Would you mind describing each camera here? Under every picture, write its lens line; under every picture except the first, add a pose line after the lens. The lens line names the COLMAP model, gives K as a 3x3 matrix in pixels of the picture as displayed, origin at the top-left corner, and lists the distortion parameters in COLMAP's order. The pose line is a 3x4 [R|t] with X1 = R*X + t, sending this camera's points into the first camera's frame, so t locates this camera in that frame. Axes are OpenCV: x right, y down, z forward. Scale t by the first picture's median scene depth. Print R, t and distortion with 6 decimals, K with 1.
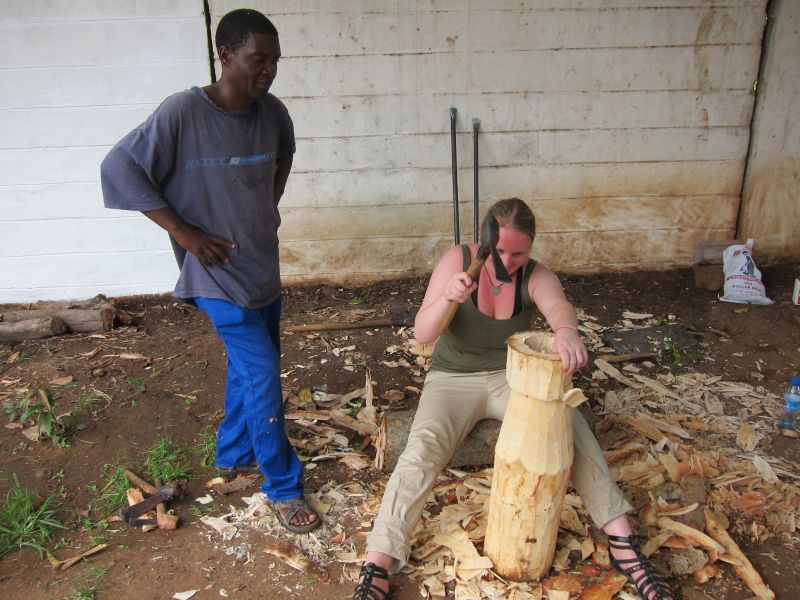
lens RADIAL K [[661.3, 0, 401.6], [0, 661.3, 297.4], [0, 0, 1]] dist [-0.049581, 0.015645]
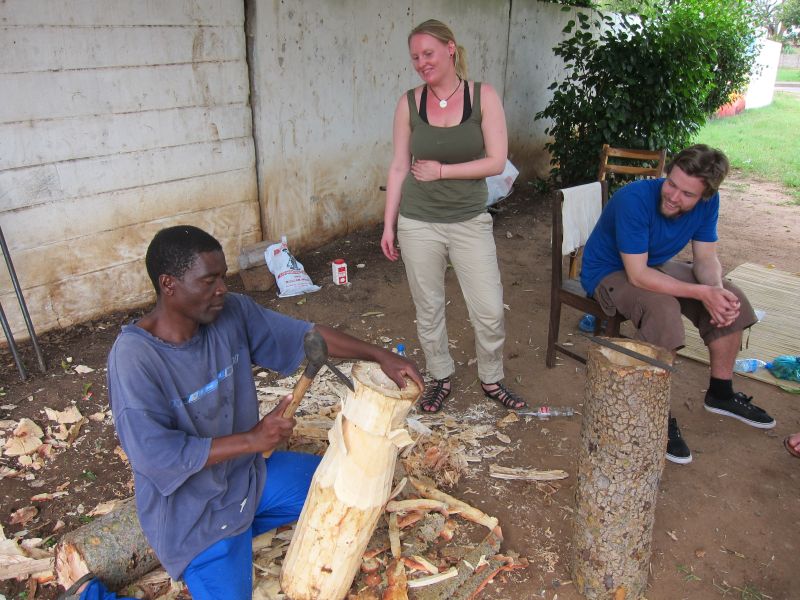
lens RADIAL K [[661.3, 0, 400.4], [0, 661.3, 302.5], [0, 0, 1]] dist [-0.049581, 0.015645]
pose [[0.688759, -0.247541, 0.681421, -0.114759], [0.253921, 0.962736, 0.093079, -0.036666], [-0.679069, 0.108918, 0.725949, 0.071764]]
